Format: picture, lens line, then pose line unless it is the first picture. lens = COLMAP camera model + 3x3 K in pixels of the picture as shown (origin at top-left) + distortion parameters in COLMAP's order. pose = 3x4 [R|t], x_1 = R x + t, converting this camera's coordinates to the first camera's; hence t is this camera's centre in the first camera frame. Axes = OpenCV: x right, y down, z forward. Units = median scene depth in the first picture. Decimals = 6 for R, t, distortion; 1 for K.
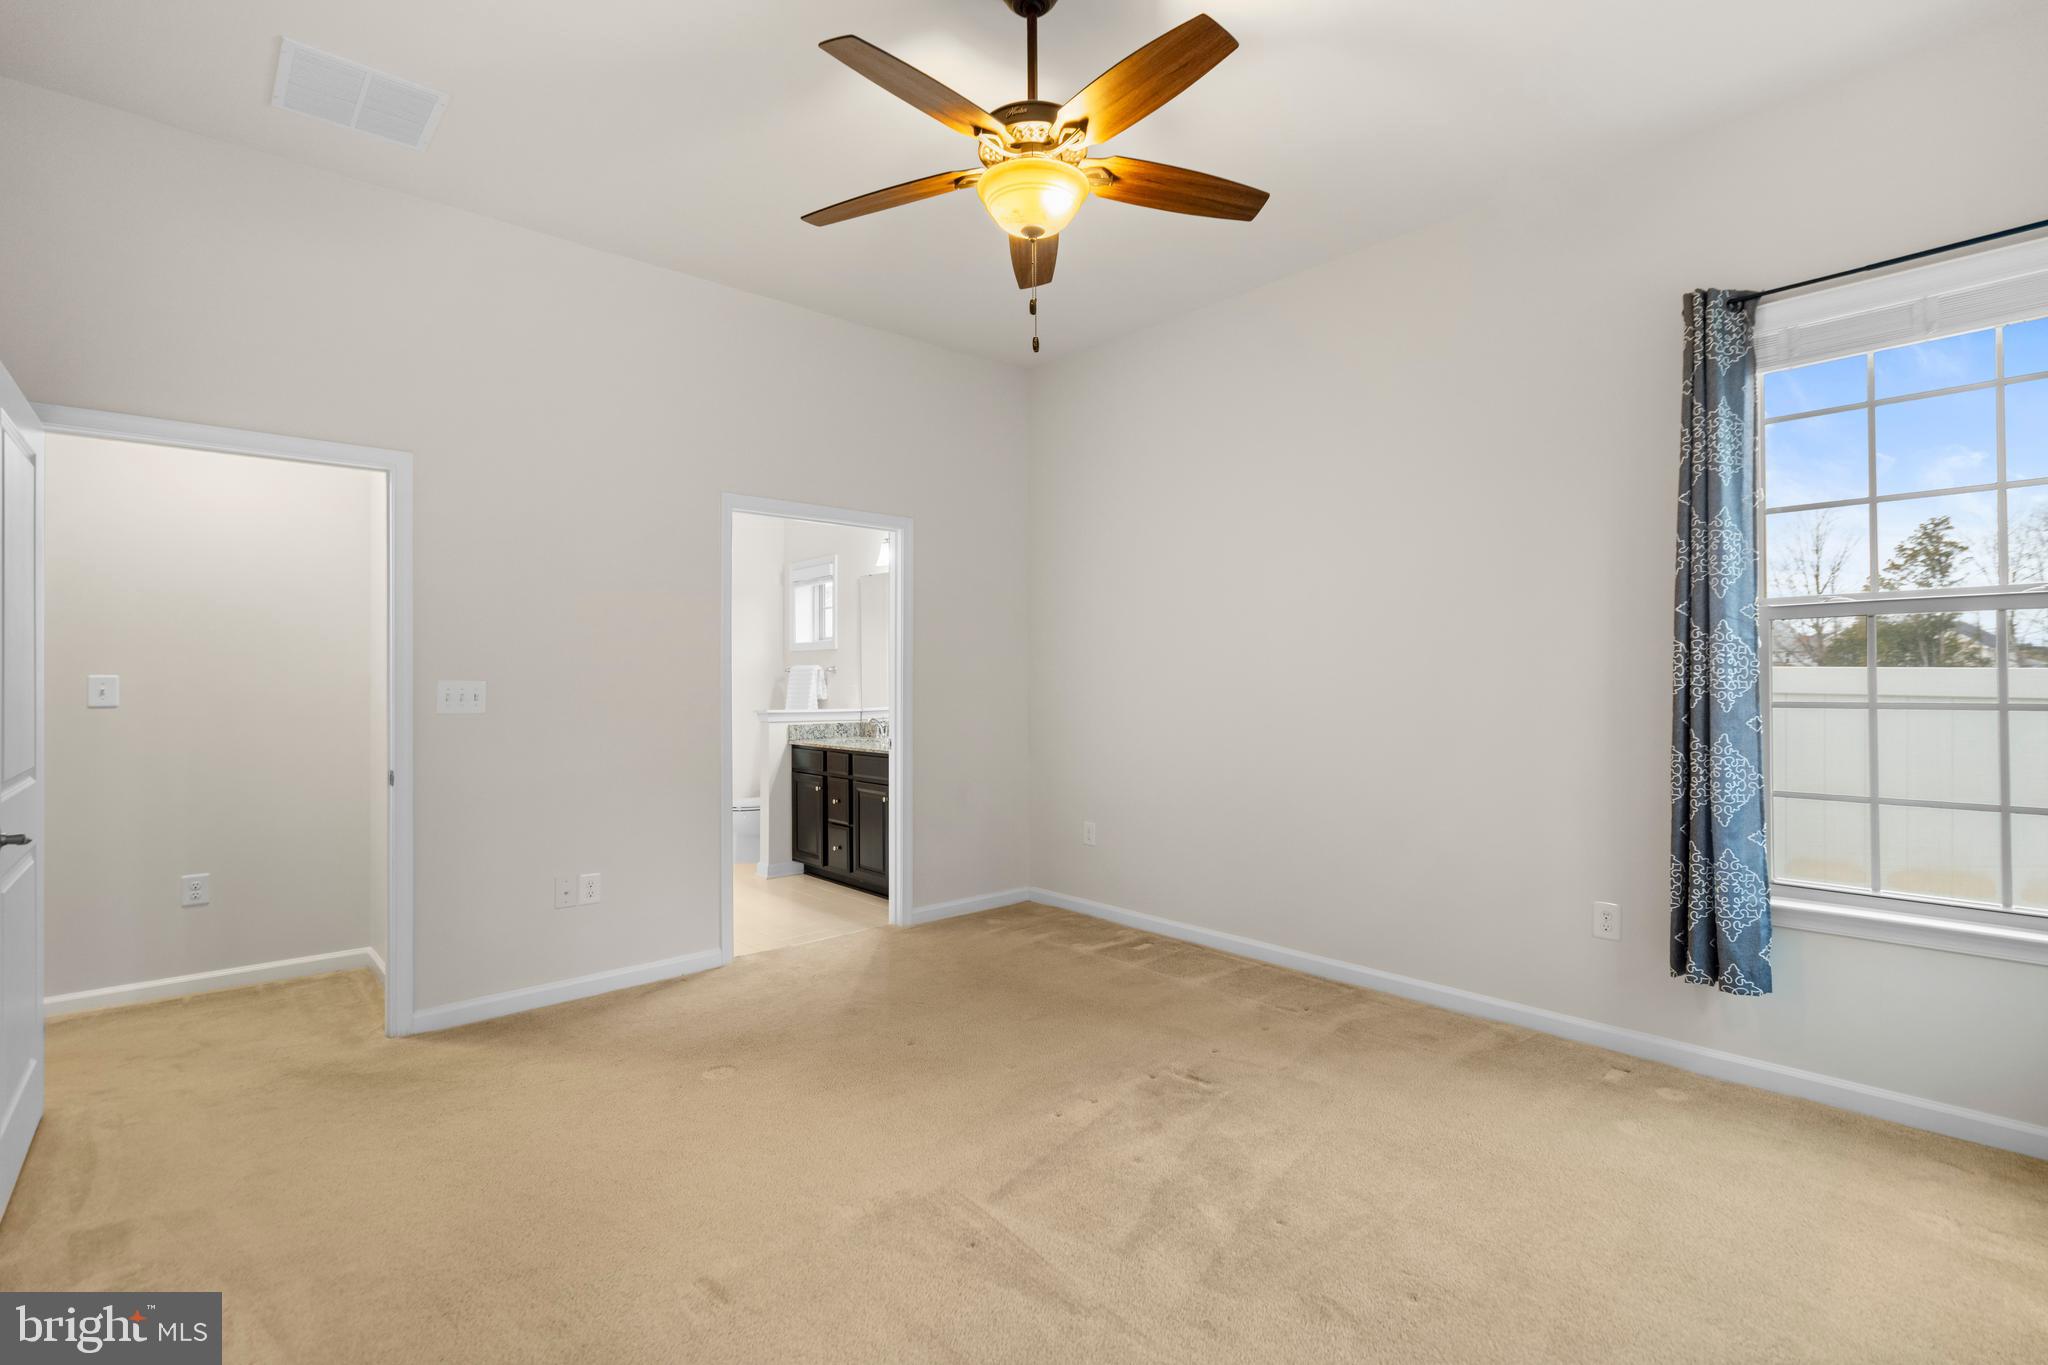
lens RADIAL K [[928.4, 0, 1025.7], [0, 928.4, 676.1], [0, 0, 1]] dist [-0.000012, 0.000106]
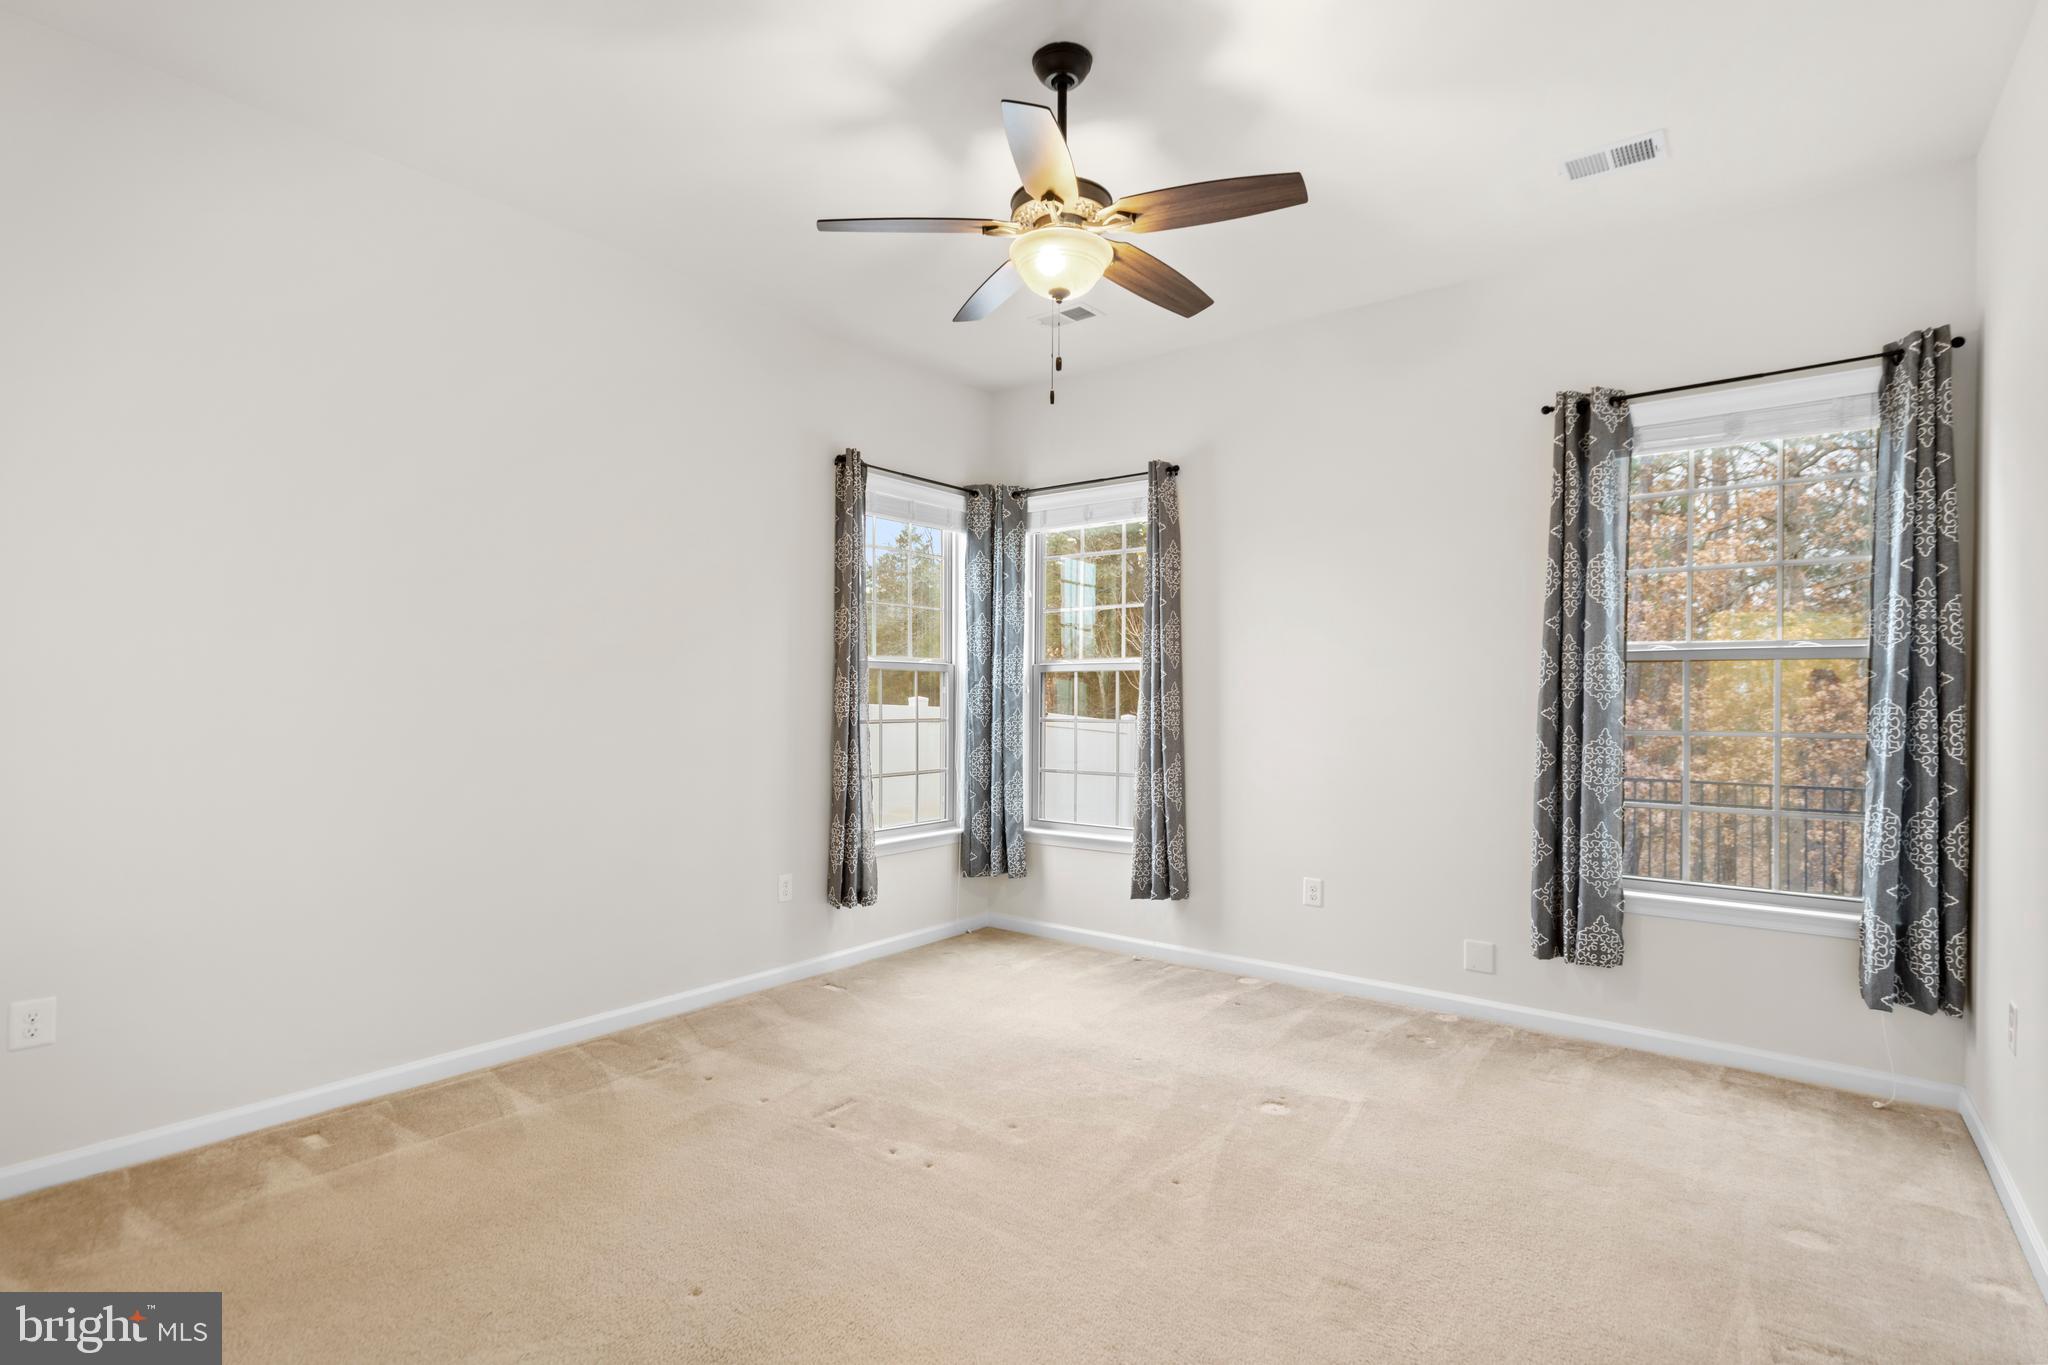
lens RADIAL K [[985.5, 0, 1019.6], [0, 985.5, 703.1], [0, 0, 1]] dist [0.004477, 0.000400]
pose [[-0.159401, 0.001350, 0.987213, -0.818897], [-0.004892, 0.999986, -0.002158, 0.001534], [-0.987202, -0.005173, -0.159392, 0.896054]]
